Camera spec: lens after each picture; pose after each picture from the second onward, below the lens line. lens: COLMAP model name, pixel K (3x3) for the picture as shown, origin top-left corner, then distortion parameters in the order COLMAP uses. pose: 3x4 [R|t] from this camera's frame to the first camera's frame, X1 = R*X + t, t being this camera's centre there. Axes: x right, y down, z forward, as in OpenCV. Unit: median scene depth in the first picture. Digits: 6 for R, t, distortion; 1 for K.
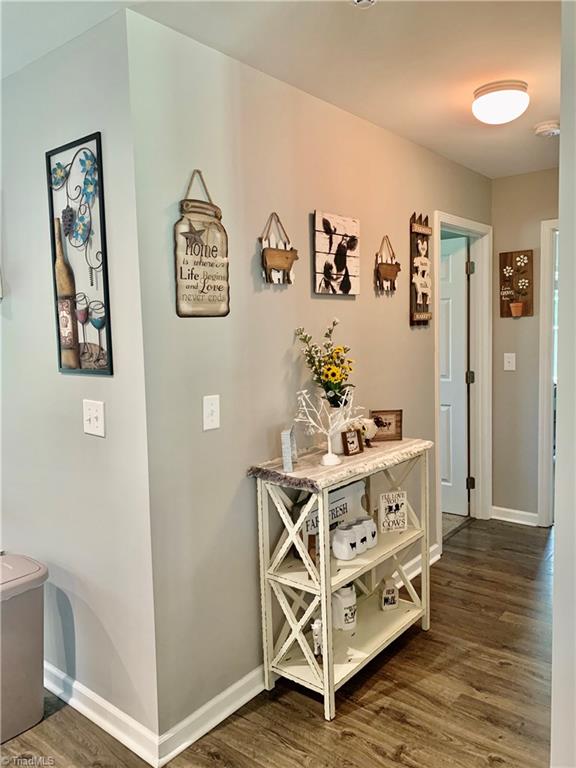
lens RADIAL K [[584.8, 0, 283.8], [0, 584.8, 381.8], [0, 0, 1]] dist [0.005182, -0.019687]
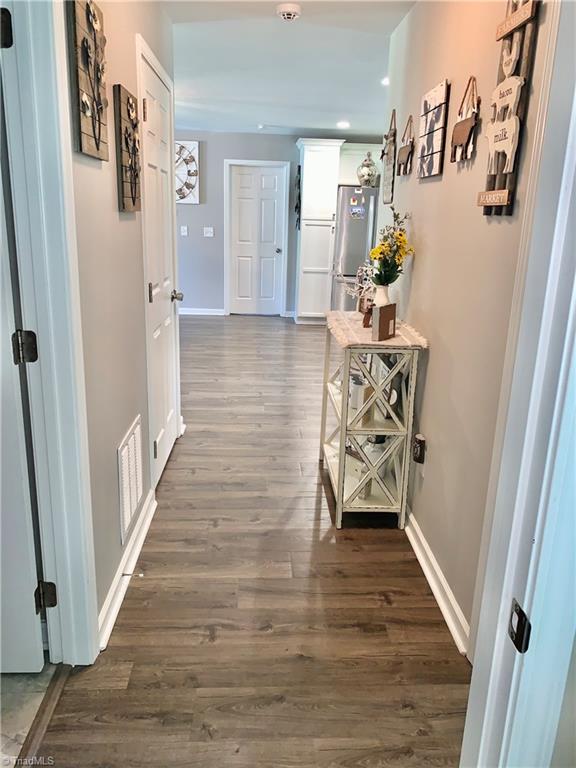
lens RADIAL K [[584.8, 0, 287.9], [0, 584.8, 385.4], [0, 0, 1]] dist [0.005182, -0.019687]
pose [[-0.744807, 0.195708, -0.637935, 1.000717], [-0.066532, 0.929478, 0.362828, -0.178502], [0.663955, 0.312680, -0.679261, 1.724904]]
